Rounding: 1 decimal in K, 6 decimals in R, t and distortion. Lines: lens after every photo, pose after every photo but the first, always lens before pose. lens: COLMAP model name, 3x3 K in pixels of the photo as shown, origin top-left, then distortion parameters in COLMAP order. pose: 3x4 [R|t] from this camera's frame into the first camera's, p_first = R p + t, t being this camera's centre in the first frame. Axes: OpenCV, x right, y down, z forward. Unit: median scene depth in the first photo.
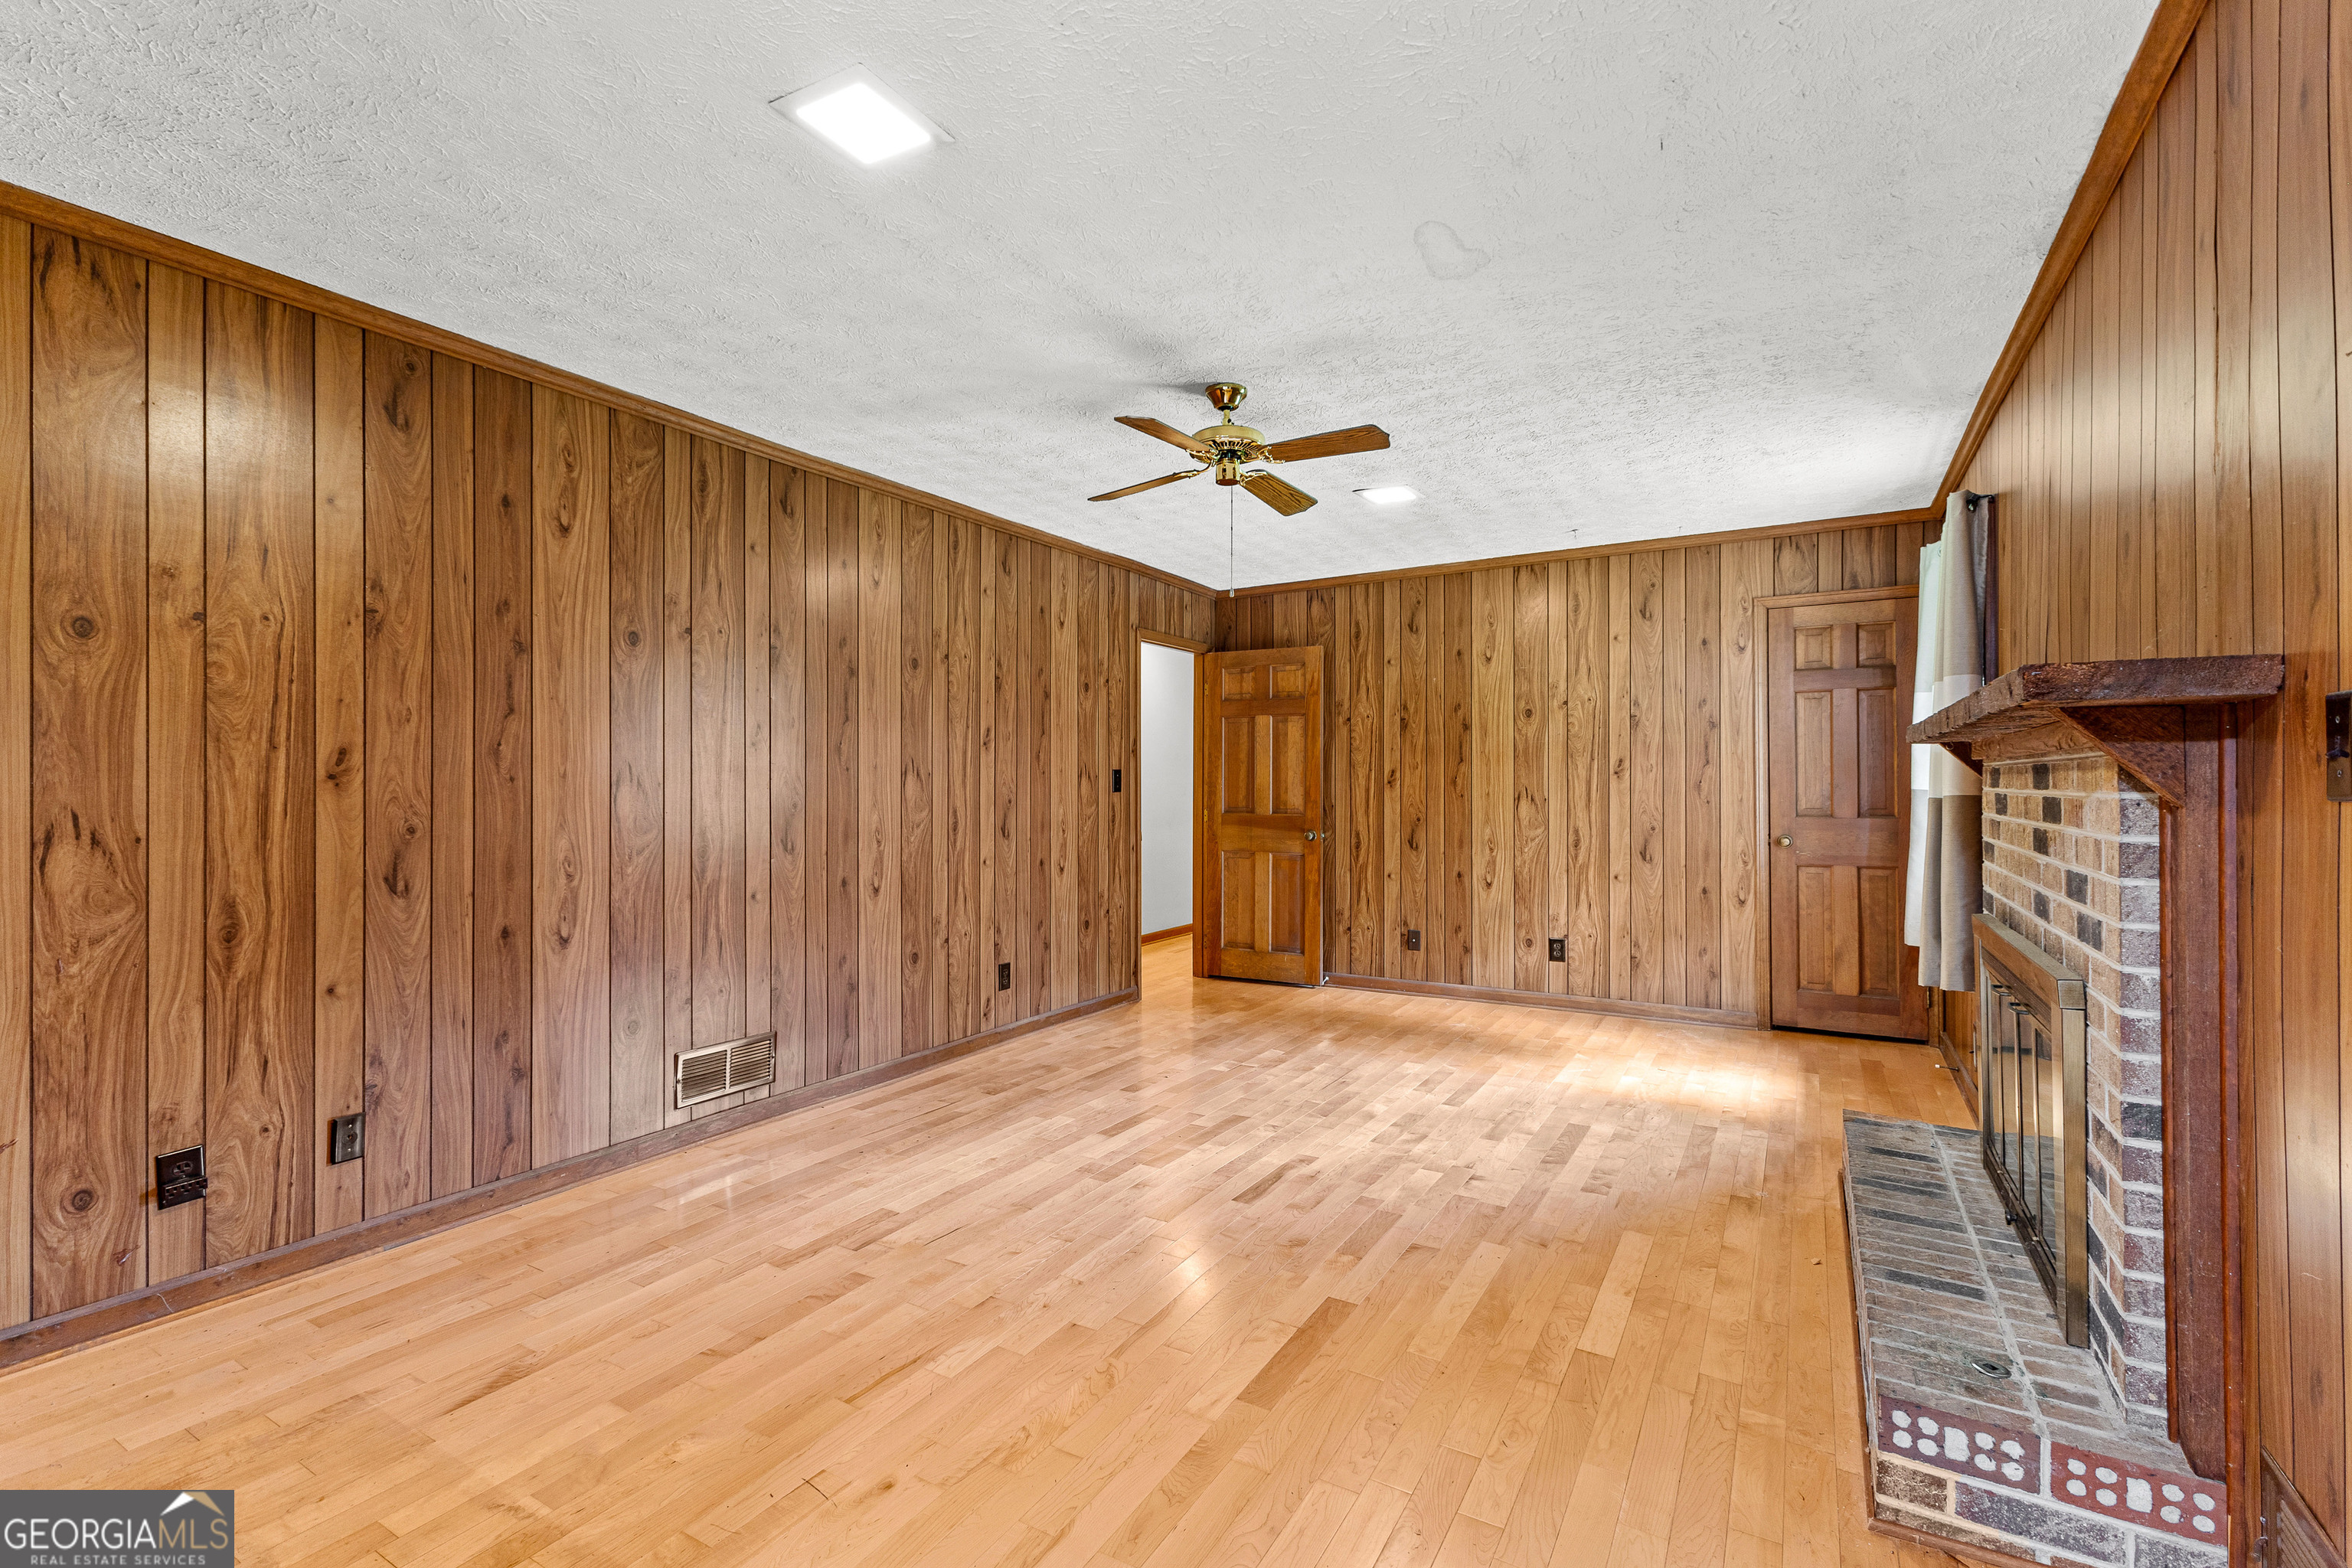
lens RADIAL K [[1032.6, 0, 1174.2], [0, 1032.6, 817.6], [0, 0, 1]] dist [0.002001, 0.000014]
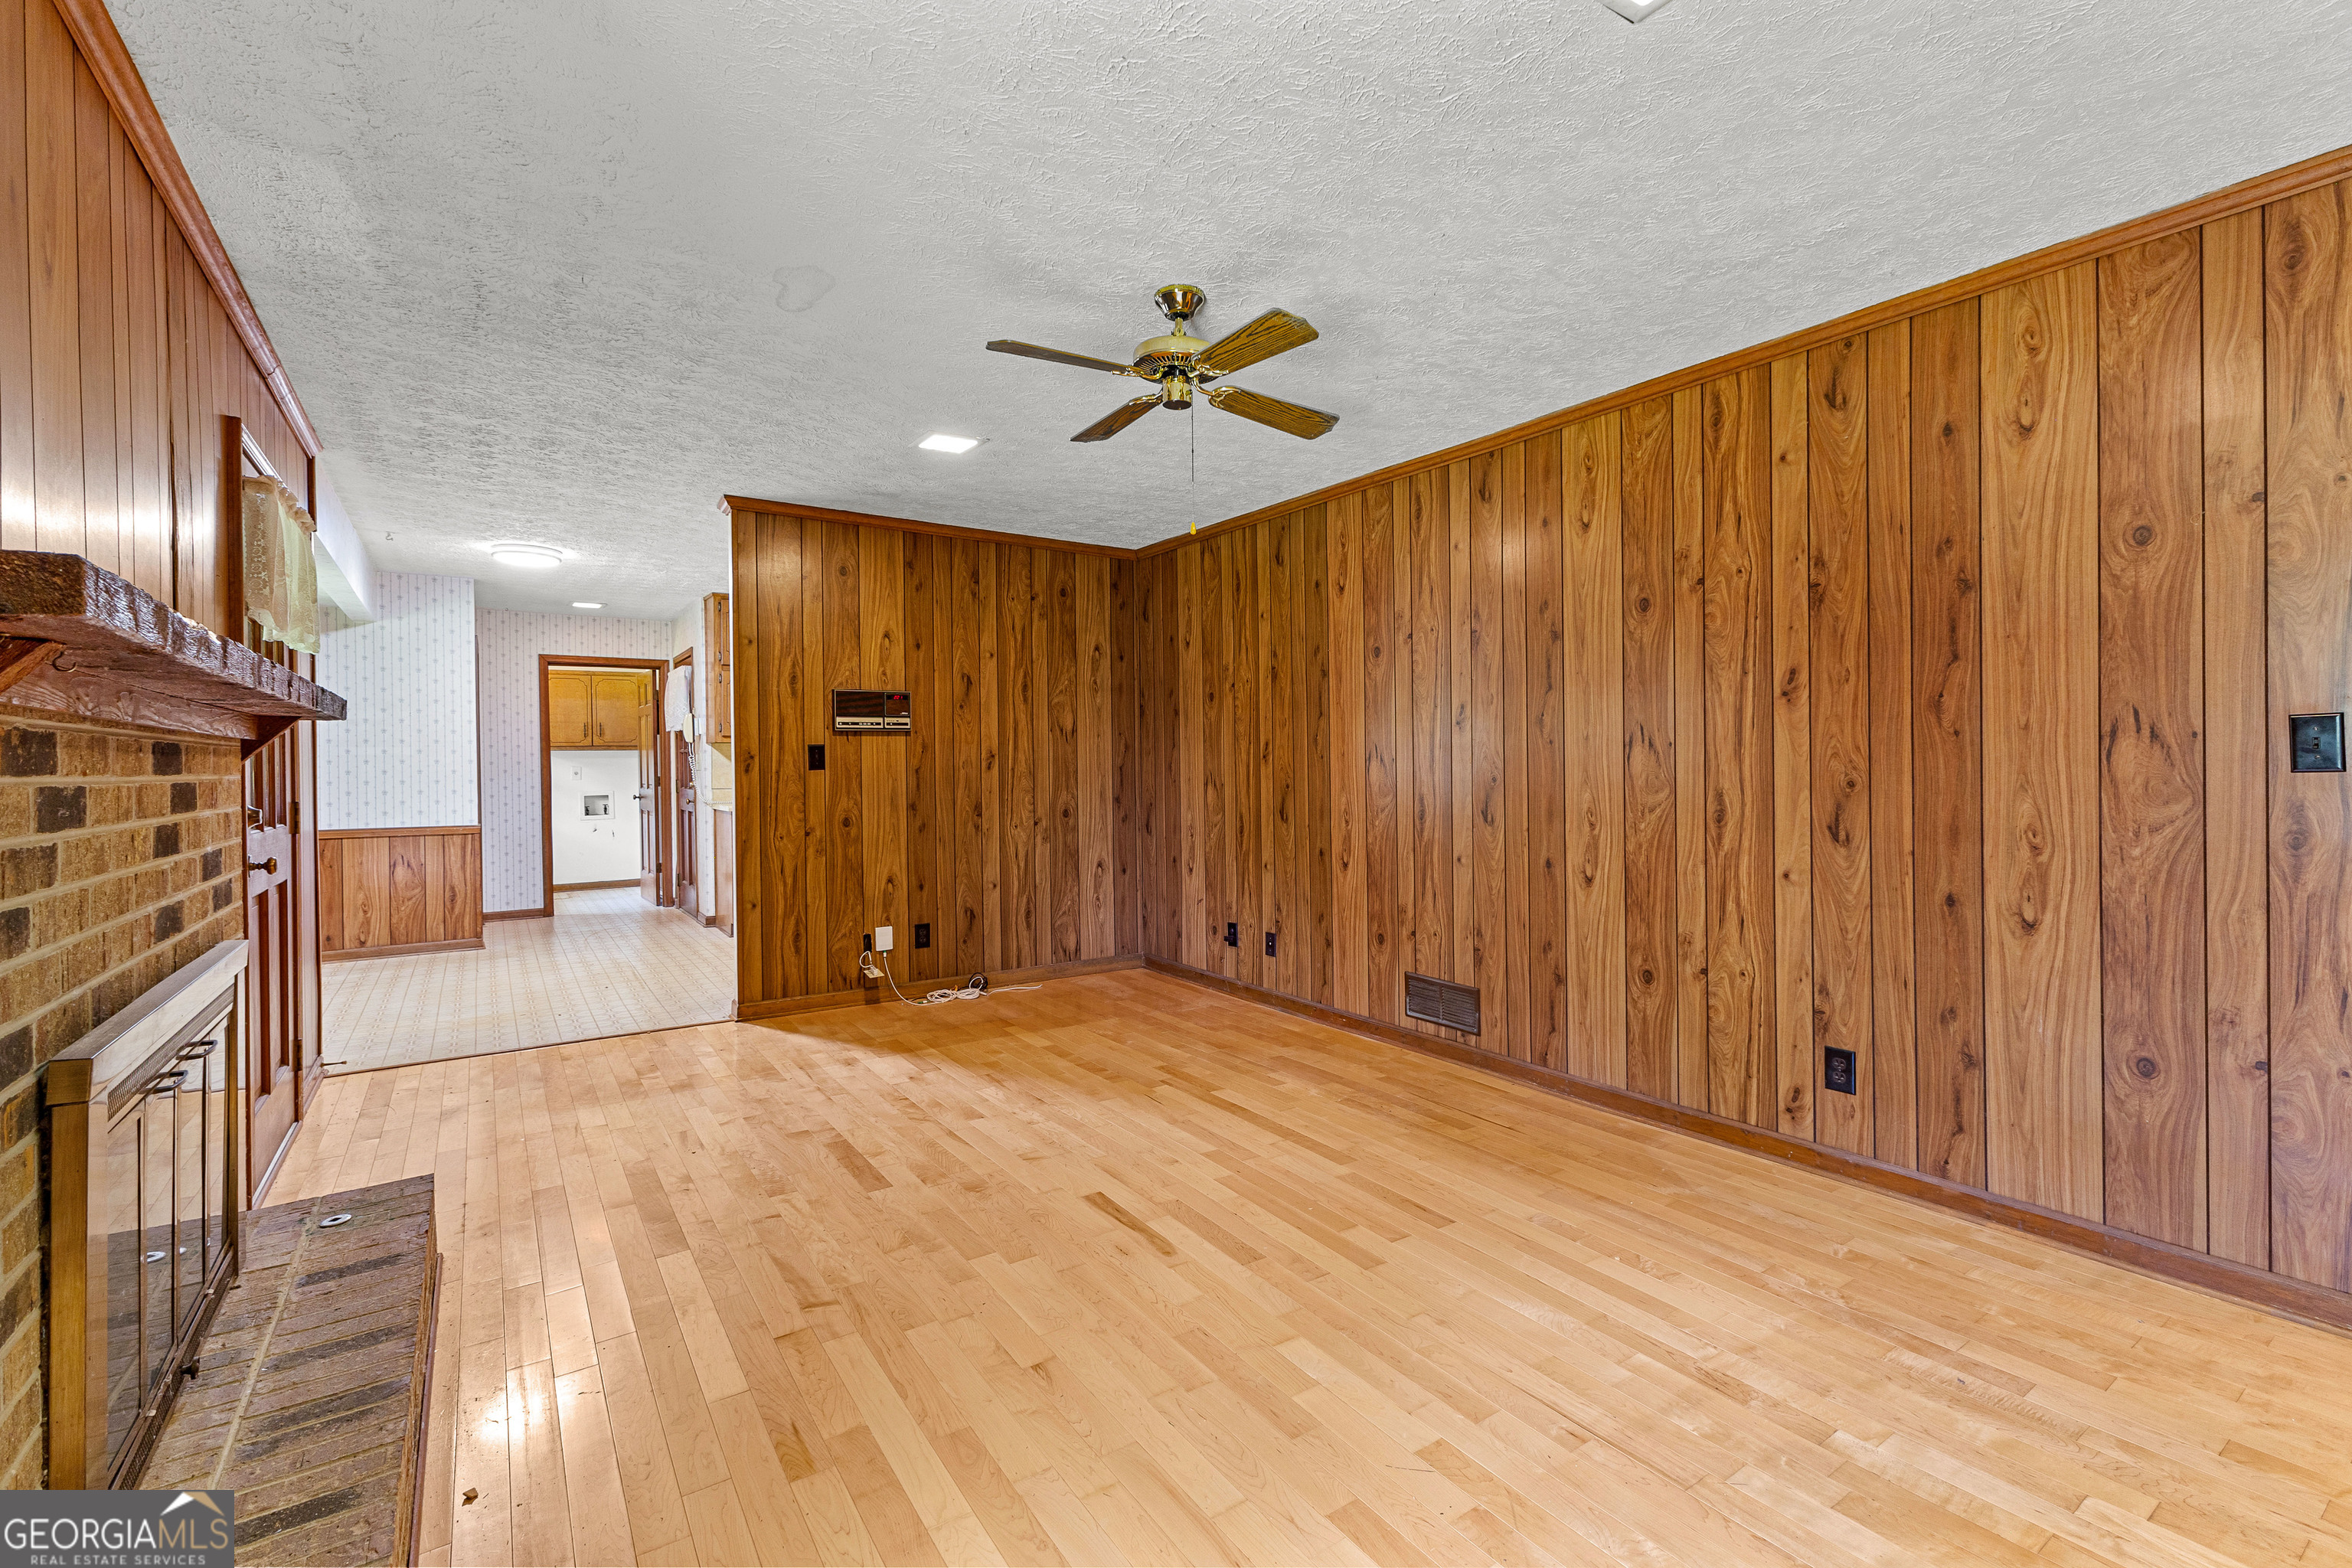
lens RADIAL K [[1013.2, 0, 1189.1], [0, 1013.2, 764.1], [0, 0, 1]] dist [0.010363, 0.000048]
pose [[-0.405229, 0.029720, -0.913732, 0.581829], [0.001698, 0.999494, 0.031757, -0.050941], [0.914214, 0.011318, -0.405074, 0.963900]]
